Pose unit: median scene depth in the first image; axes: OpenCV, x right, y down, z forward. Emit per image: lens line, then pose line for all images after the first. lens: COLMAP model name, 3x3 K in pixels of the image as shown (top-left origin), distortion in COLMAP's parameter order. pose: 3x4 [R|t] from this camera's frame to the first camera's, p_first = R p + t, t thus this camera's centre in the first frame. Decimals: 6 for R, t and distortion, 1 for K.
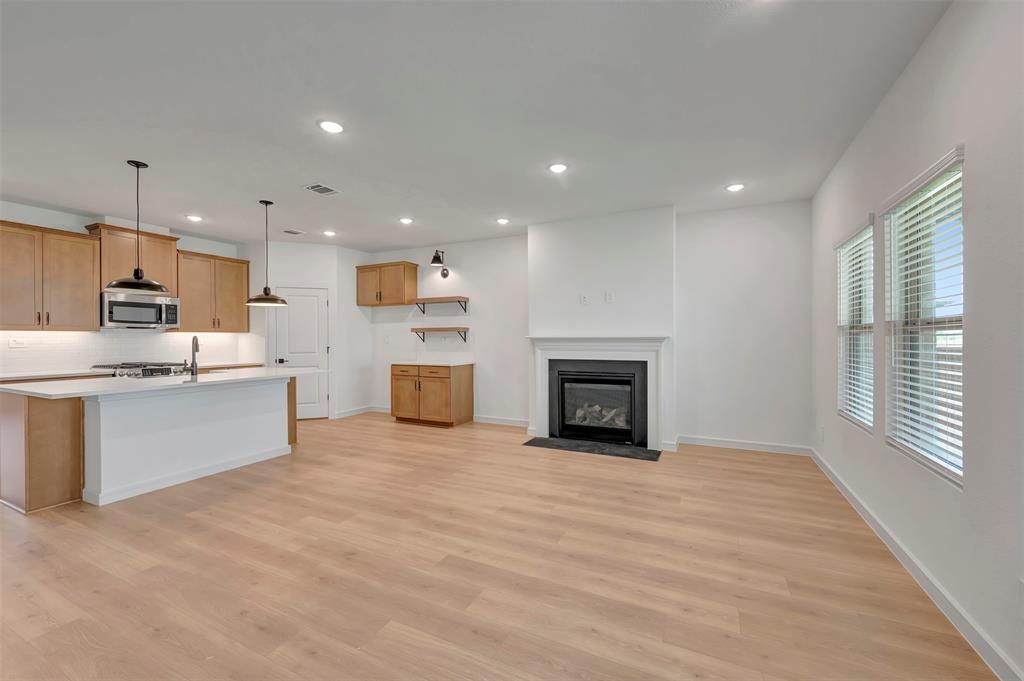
lens RADIAL K [[402.3, 0, 517.8], [0, 402.3, 341.3], [0, 0, 1]] dist [0.002909, -0.000810]
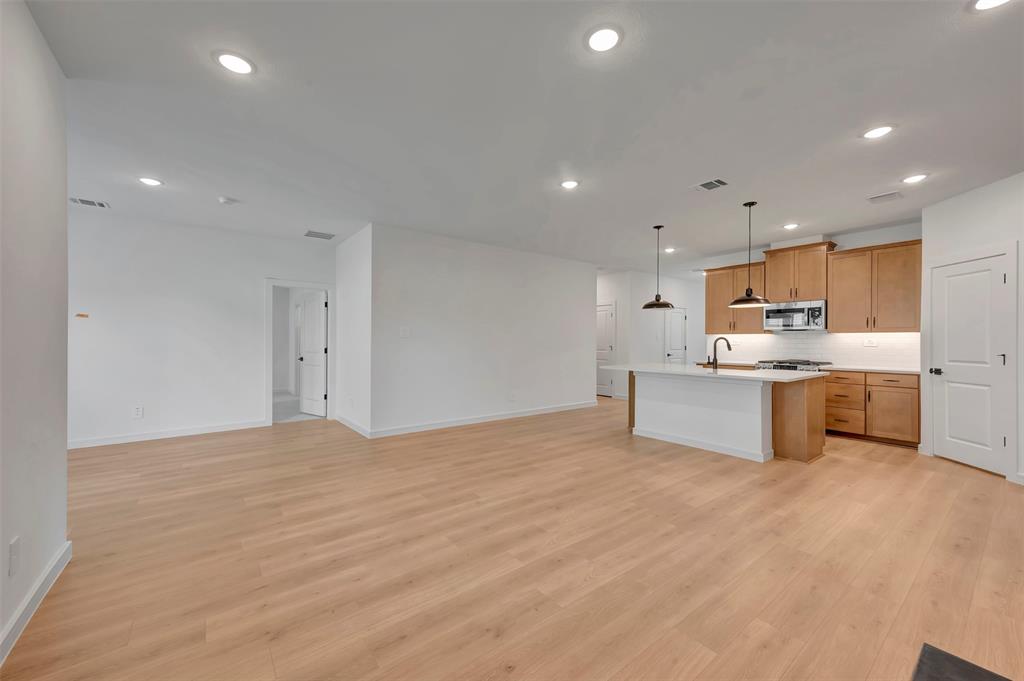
lens RADIAL K [[402.3, 0, 510.4], [0, 402.3, 339.1], [0, 0, 1]] dist [0.002909, -0.000810]
pose [[-0.452791, -0.000756, -0.891616, 0.578163], [-0.008259, 0.999960, 0.003346, -0.005061], [0.891578, 0.008879, -0.452780, 0.989419]]
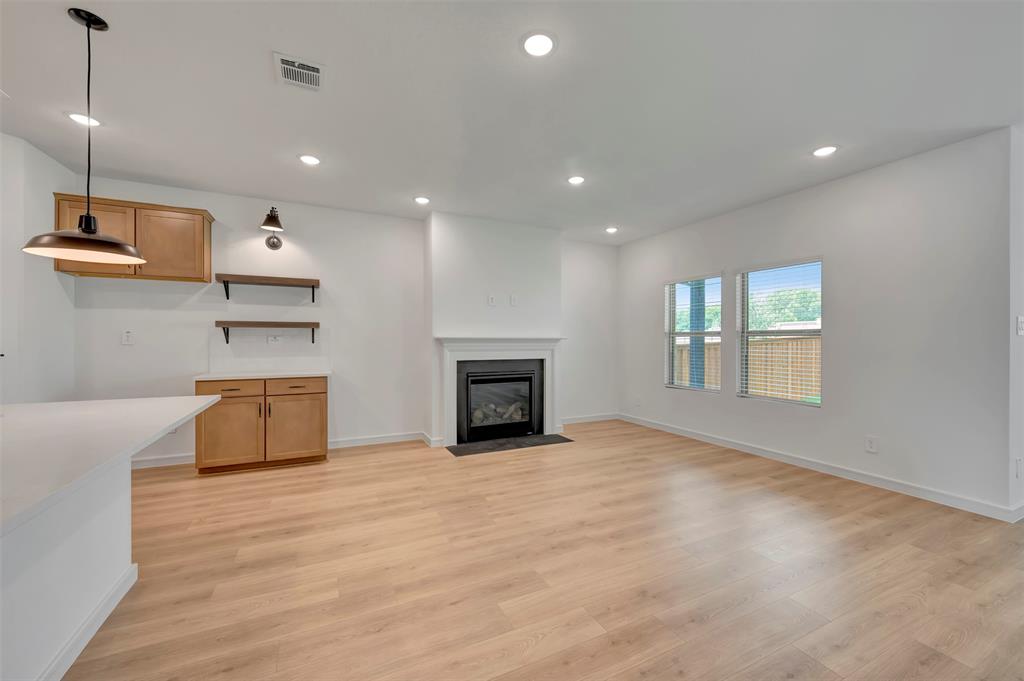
lens RADIAL K [[402.3, 0, 514.6], [0, 402.3, 335.4], [0, 0, 1]] dist [0.002909, -0.000810]
pose [[0.620875, 0.014327, 0.783779, -0.727530], [0.001223, 0.999814, -0.019245, 0.004894], [-0.783909, 0.012908, 0.620742, 0.399627]]
